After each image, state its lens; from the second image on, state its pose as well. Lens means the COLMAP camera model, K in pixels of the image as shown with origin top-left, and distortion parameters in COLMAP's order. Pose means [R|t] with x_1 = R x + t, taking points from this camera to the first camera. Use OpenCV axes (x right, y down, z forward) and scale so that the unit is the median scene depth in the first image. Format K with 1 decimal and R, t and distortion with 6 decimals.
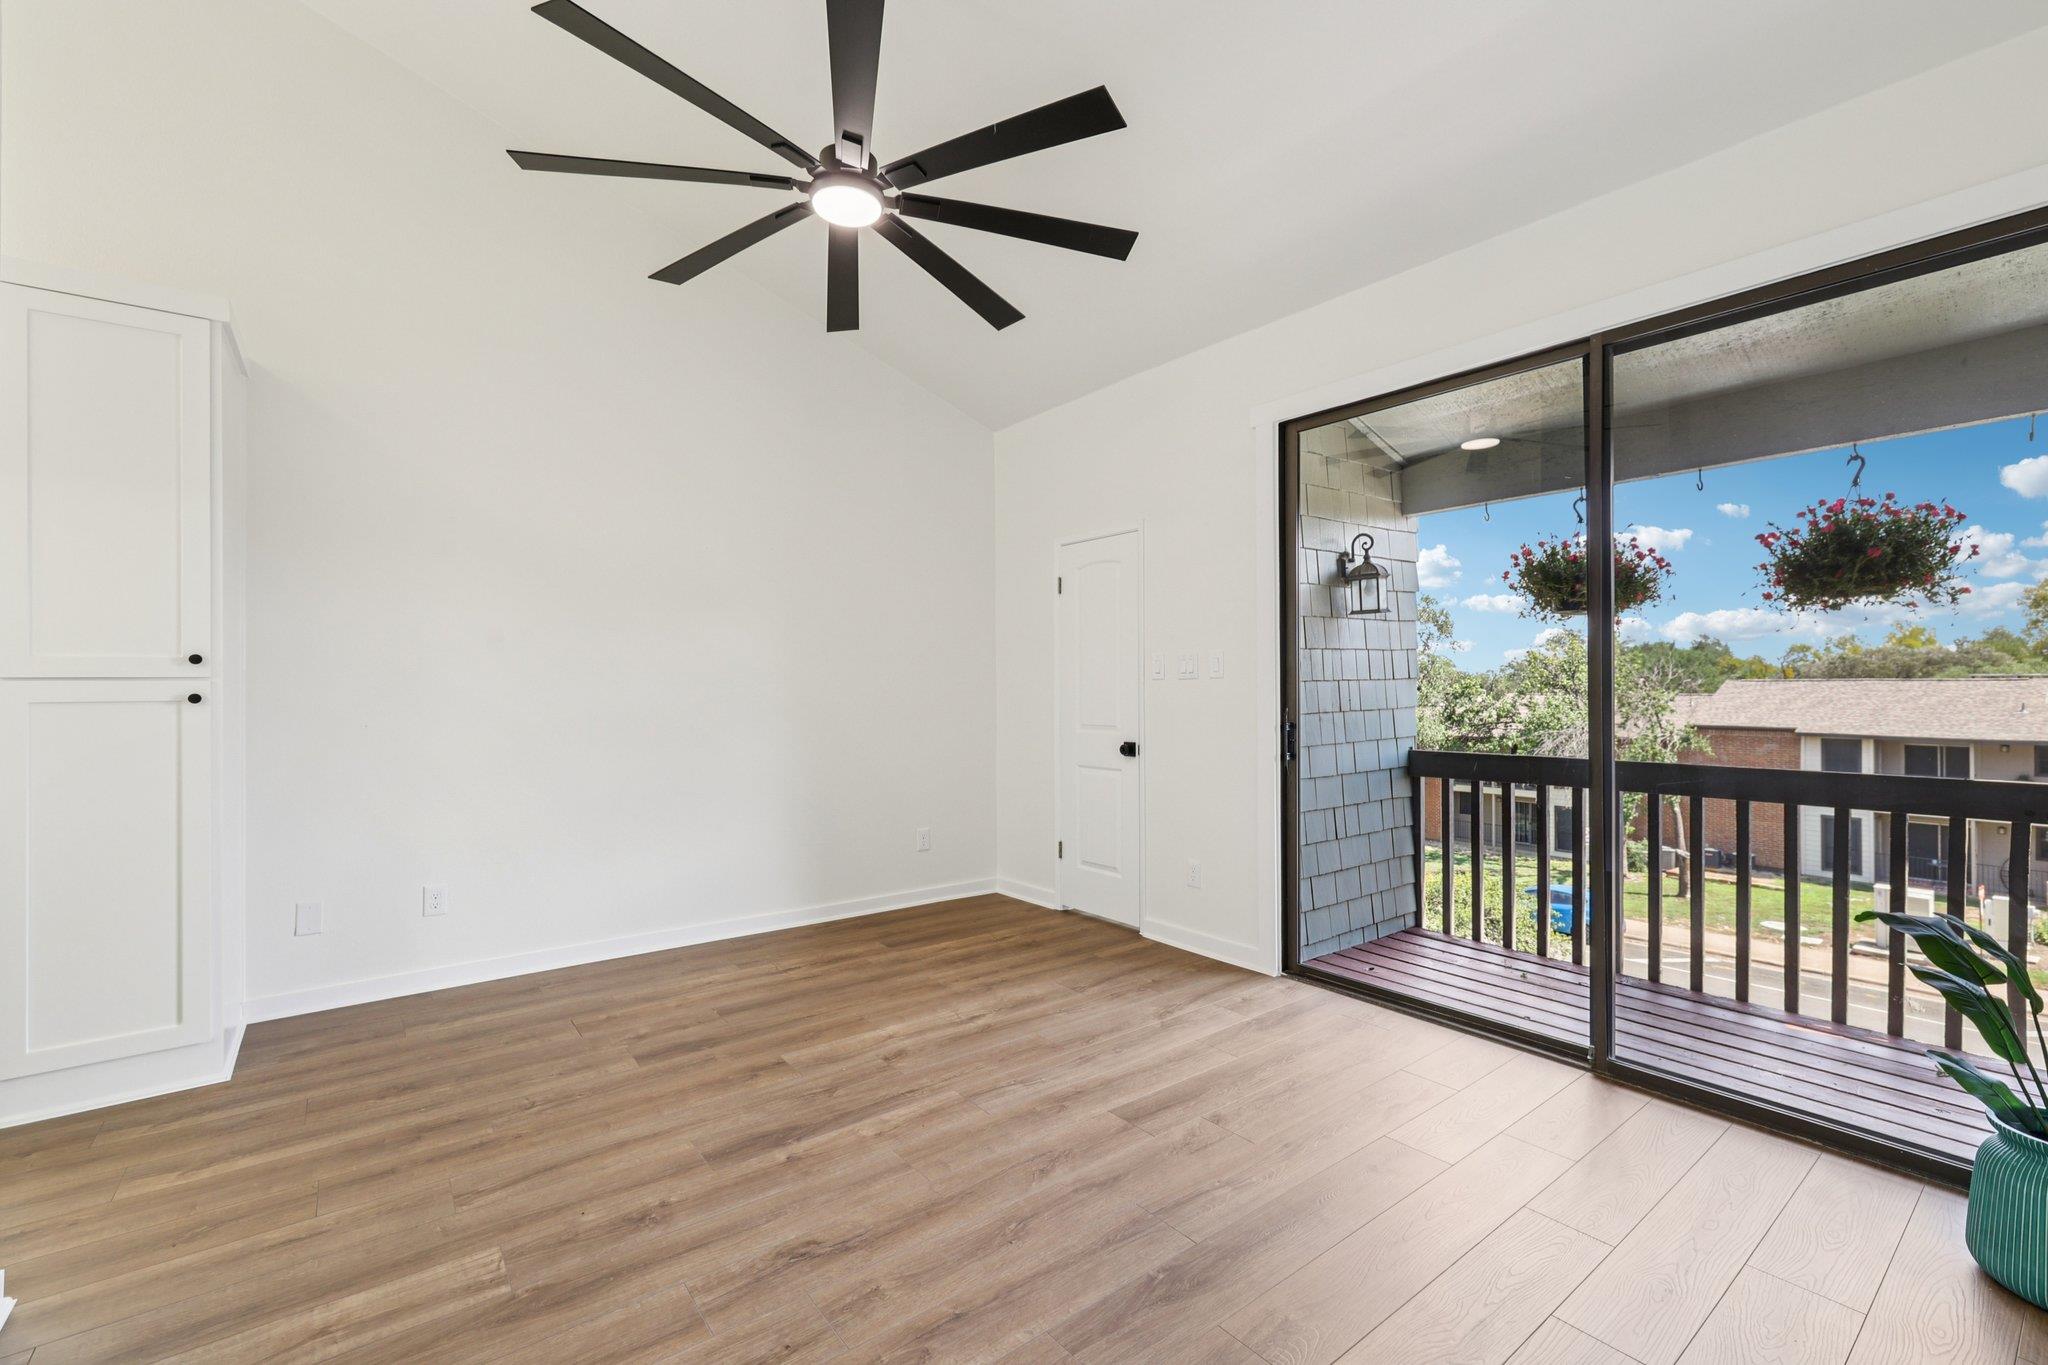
lens RADIAL K [[868.3, 0, 1030.1], [0, 868.3, 687.7], [0, 0, 1]] dist [0.001250, 0.000484]
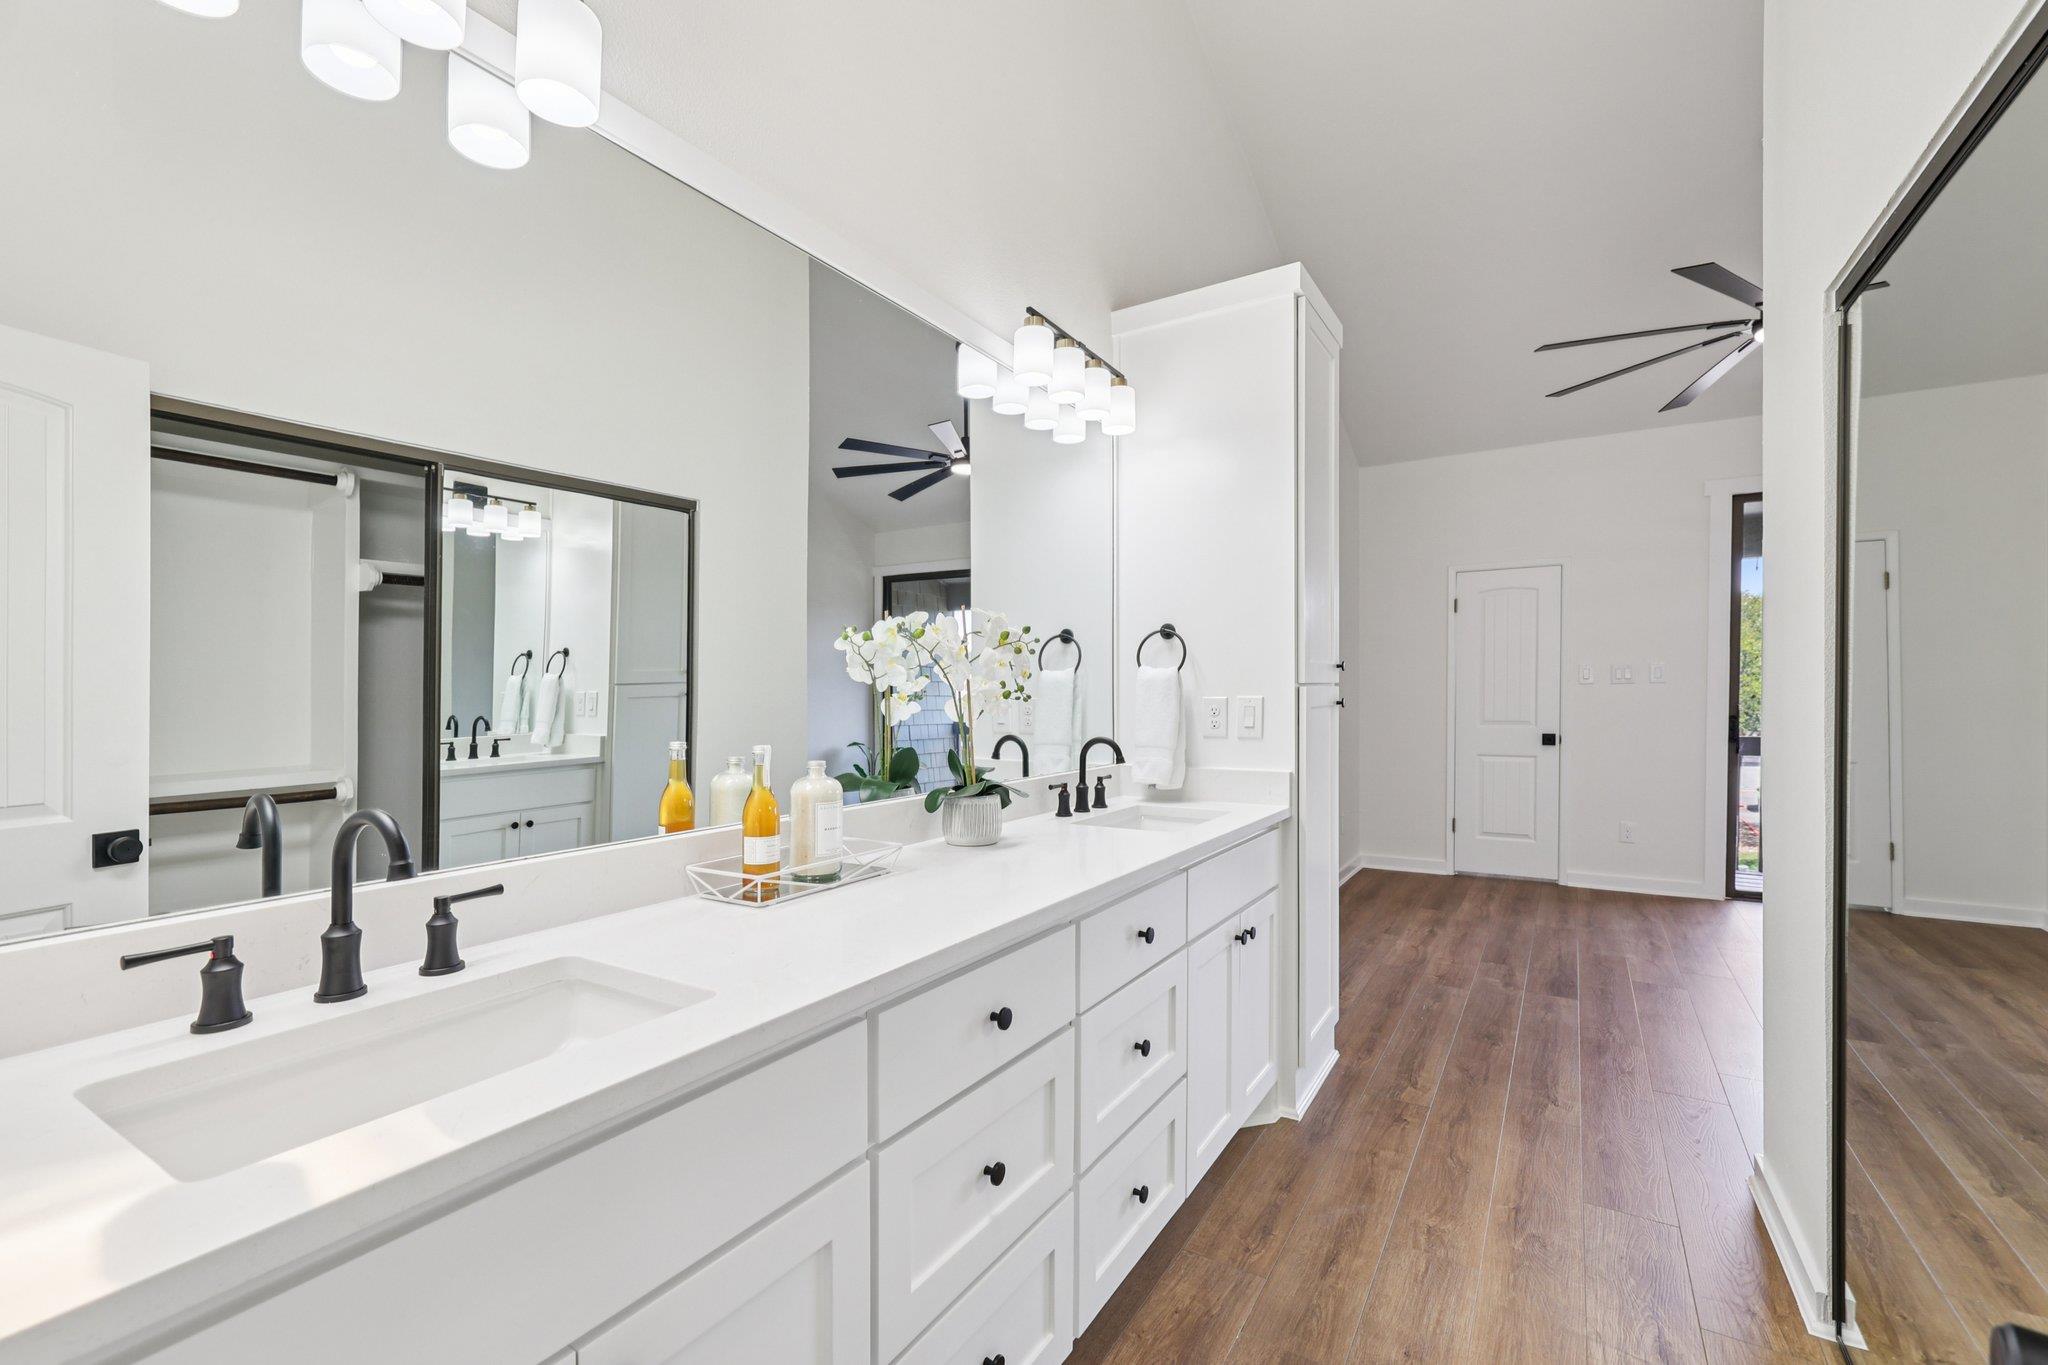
lens RADIAL K [[877.9, 0, 1018.0], [0, 877.9, 684.7], [0, 0, 1]] dist [0.002714, 0.000531]
pose [[0.941821, -0.002486, 0.336106, -1.831982], [0.003370, 0.999992, -0.002044, -0.014445], [-0.336098, 0.003058, 0.941822, 0.101823]]
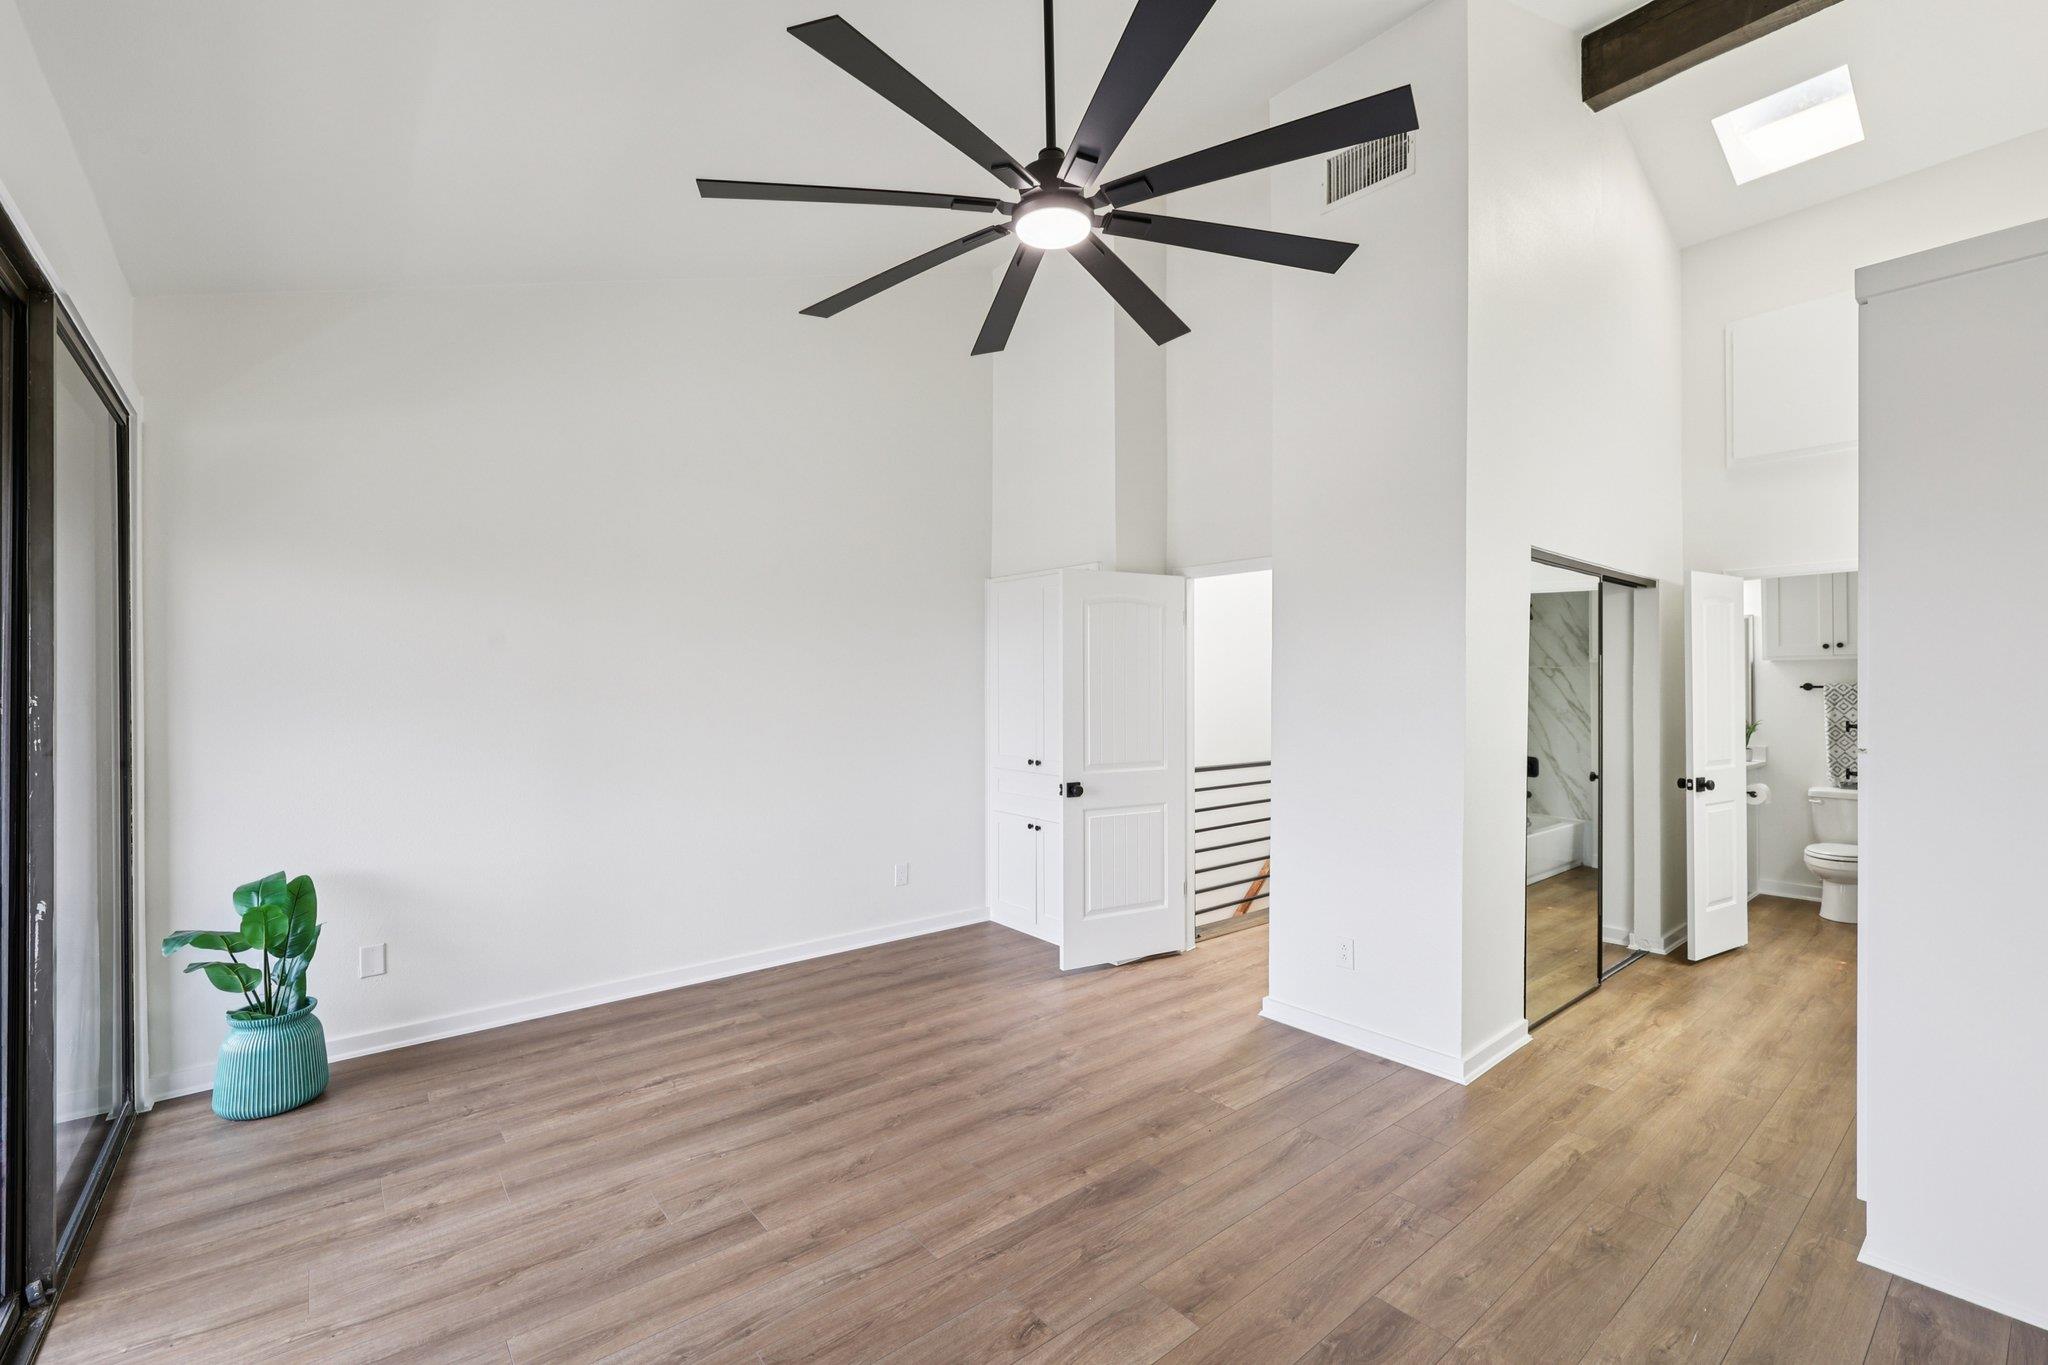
lens RADIAL K [[868.3, 0, 1030.1], [0, 868.3, 687.7], [0, 0, 1]] dist [0.001250, 0.000484]
pose [[-0.999715, 0.005376, -0.023268, -0.169230], [0.005323, 0.999983, 0.002316, -0.081289], [0.023280, 0.002191, -0.999727, 1.938801]]
